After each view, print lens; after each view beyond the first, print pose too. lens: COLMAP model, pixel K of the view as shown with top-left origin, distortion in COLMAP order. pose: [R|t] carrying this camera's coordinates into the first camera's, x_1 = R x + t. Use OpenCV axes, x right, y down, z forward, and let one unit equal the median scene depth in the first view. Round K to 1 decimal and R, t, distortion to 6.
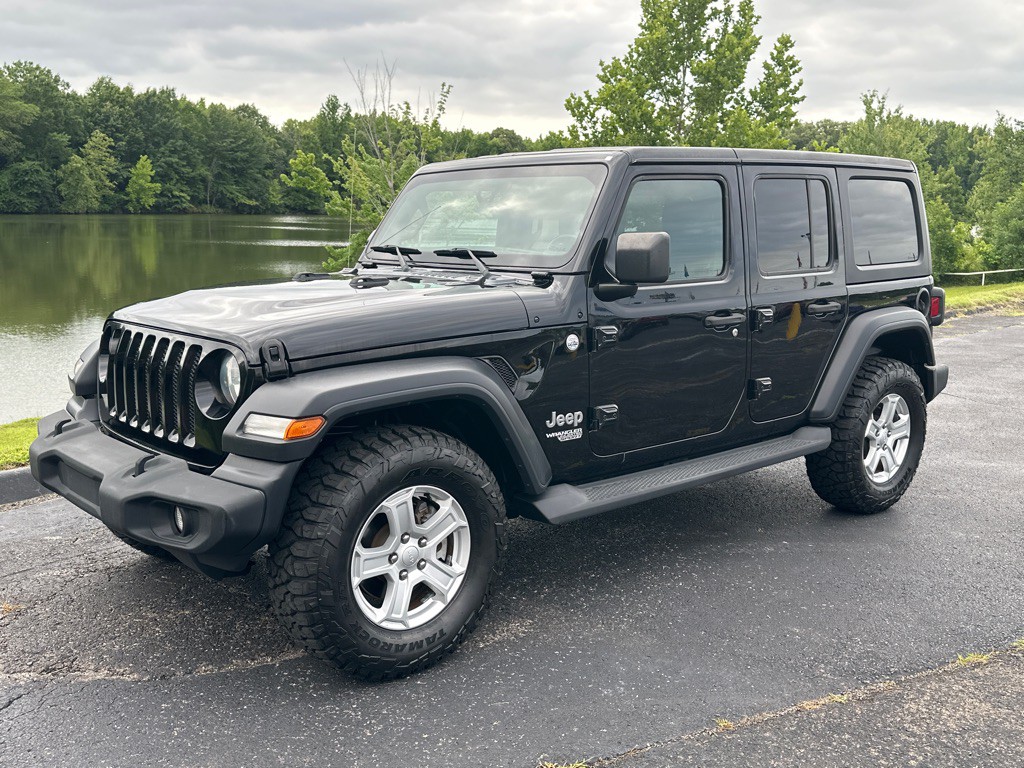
lens RADIAL K [[982.0, 0, 512.0], [0, 982.0, 384.0], [0, 0, 1]] dist [0.160409, -0.279678]
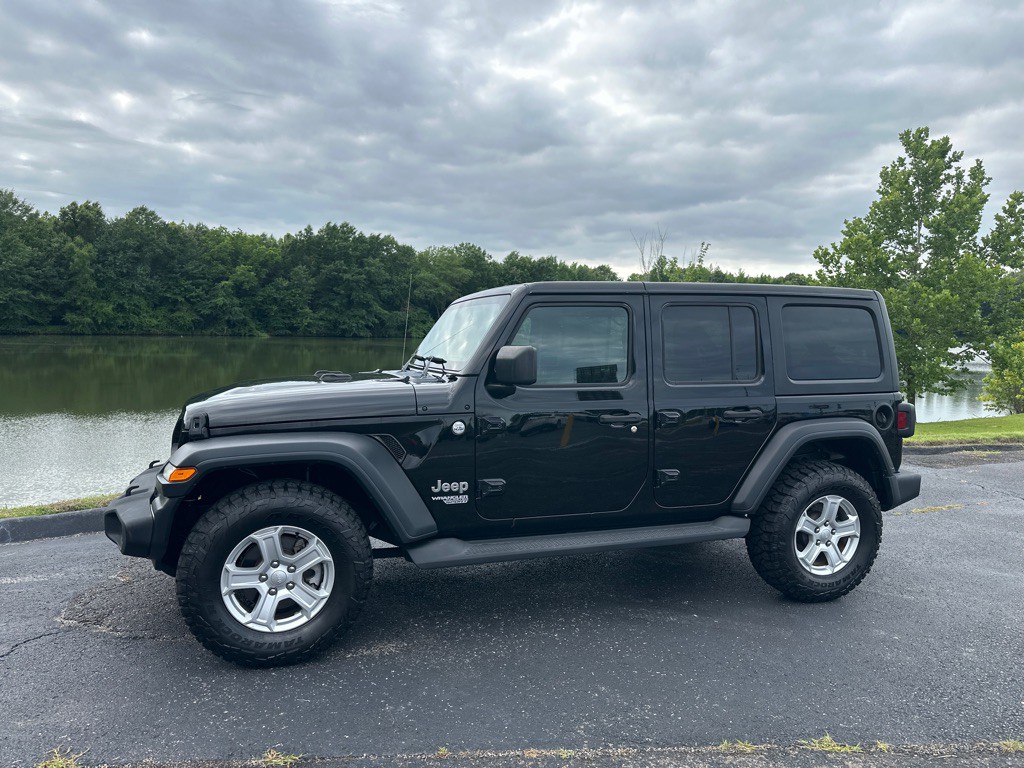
lens RADIAL K [[719.5, 0, 516.4], [0, 719.5, 386.0], [0, 0, 1]] dist [0.076158, -0.092857]
pose [[0.928374, 0.033288, -0.370153, 0.053485], [-0.071574, 0.993350, -0.090181, -0.001918], [0.364690, 0.110215, 0.924583, 0.016205]]
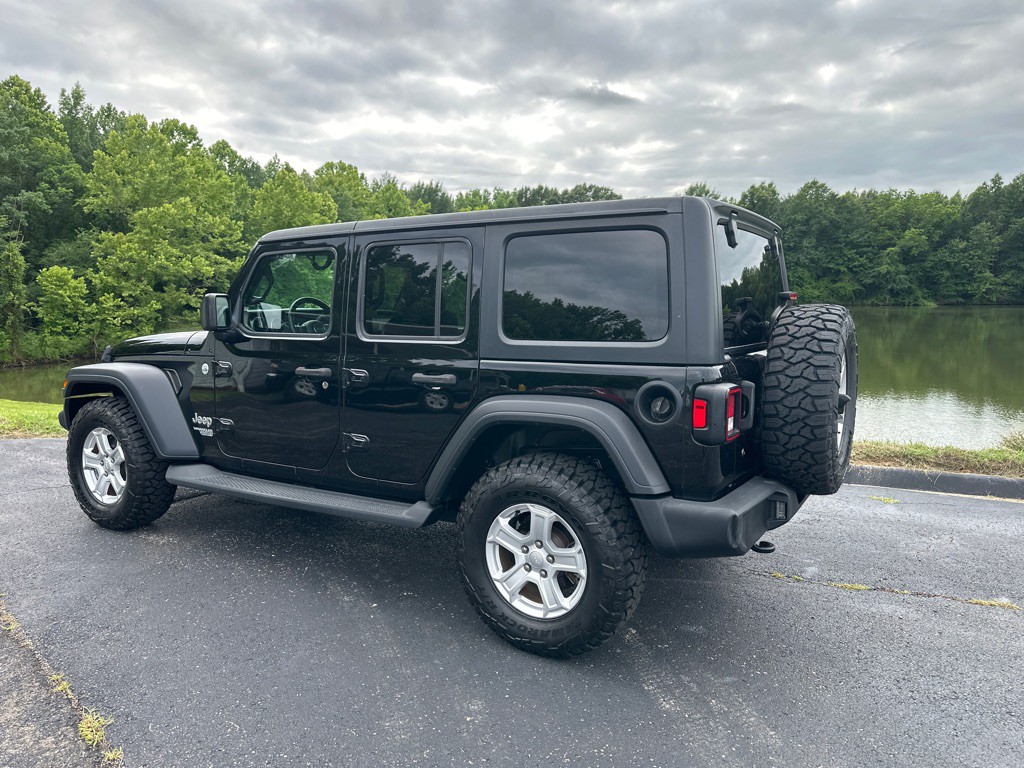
lens RADIAL K [[712.7, 0, 521.2], [0, 712.7, 413.6], [0, 0, 1]] dist [0.103621, -0.134185]
pose [[0.312131, 0.138157, -0.939940, 0.126225], [-0.156782, 0.983295, 0.092466, -0.014783], [0.937013, 0.118505, 0.328578, 0.106960]]
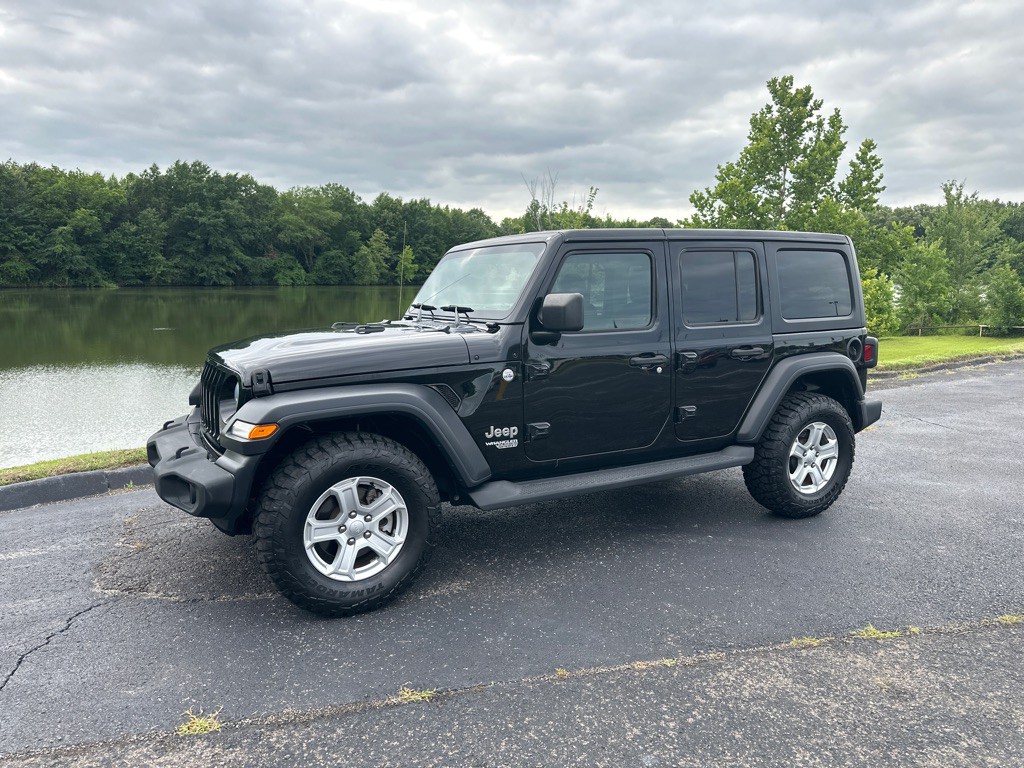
lens RADIAL K [[719.6, 0, 512.0], [0, 719.6, 384.0], [0, 0, 1]] dist [0.103156, -0.151181]
pose [[0.977923, 0.020959, -0.207913, 0.030012], [-0.027139, 0.999269, -0.026918, -0.000427], [0.207196, 0.031966, 0.977777, 0.005079]]
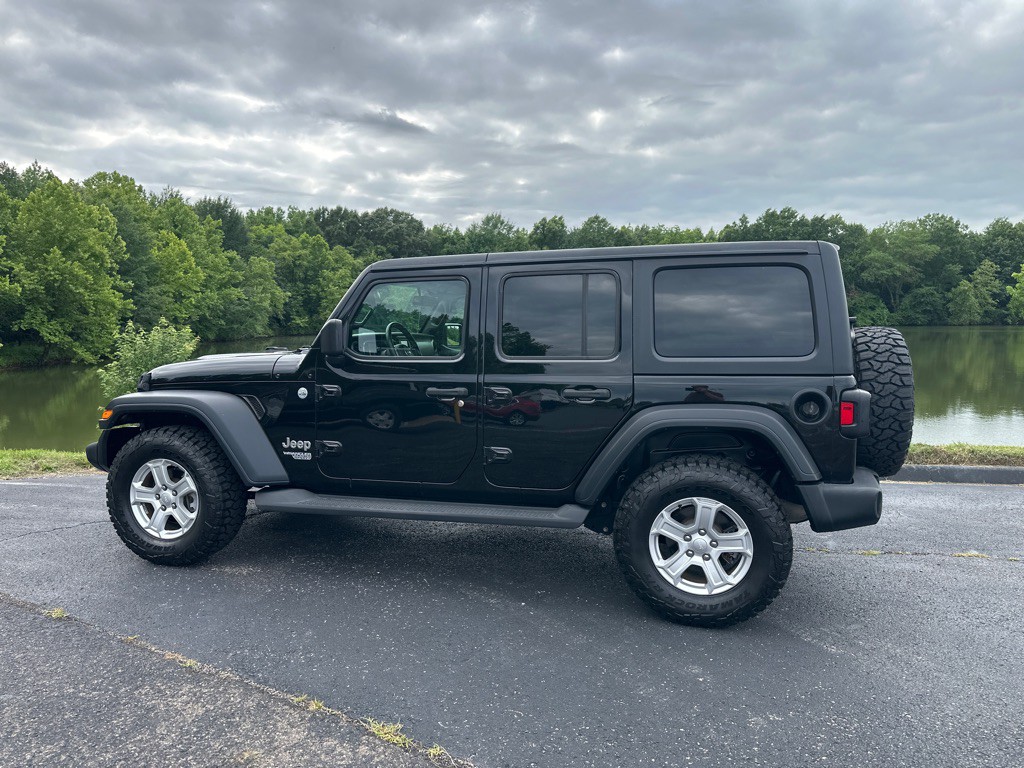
lens RADIAL K [[720.7, 0, 511.7], [0, 720.7, 398.8], [0, 0, 1]] dist [0.062791, -0.071930]
pose [[0.551645, 0.076525, -0.830561, 0.117777], [-0.133952, 0.990985, 0.002336, -0.007979], [0.823252, 0.109967, 0.556923, 0.065593]]
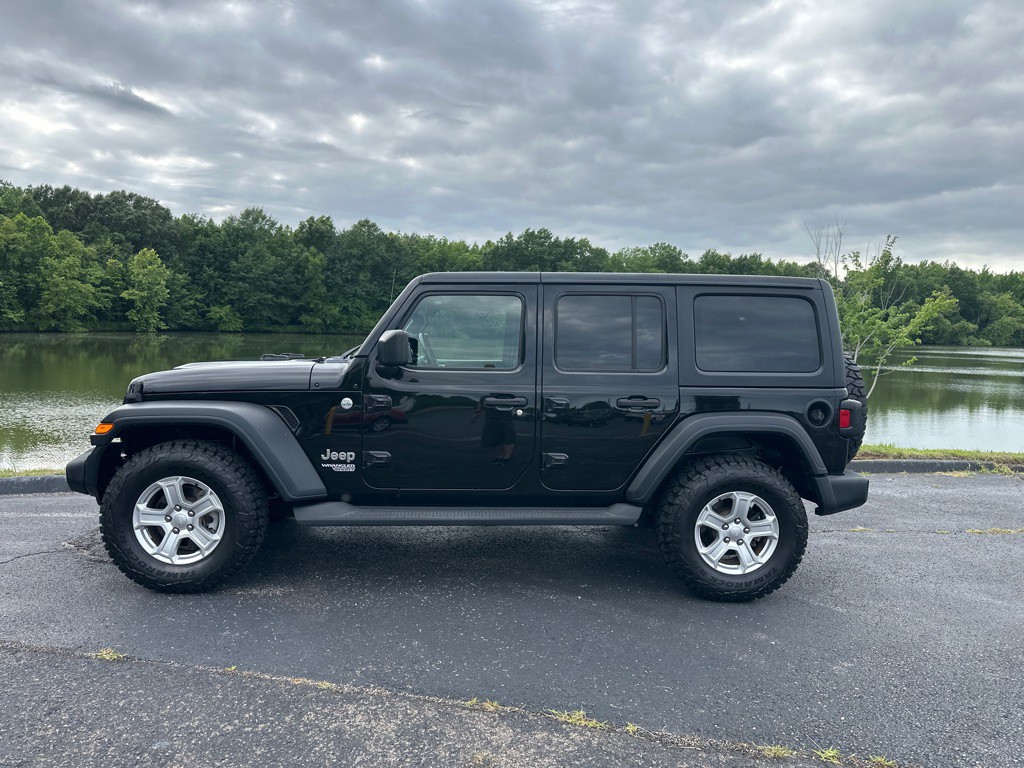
lens RADIAL K [[719.6, 0, 512.0], [0, 719.6, 384.0], [0, 0, 1]] dist [0.103156, -0.151181]
pose [[0.789987, 0.056516, -0.610513, 0.094739], [-0.123755, 0.989946, -0.068495, -0.002983], [0.600504, 0.129664, 0.789039, 0.031165]]
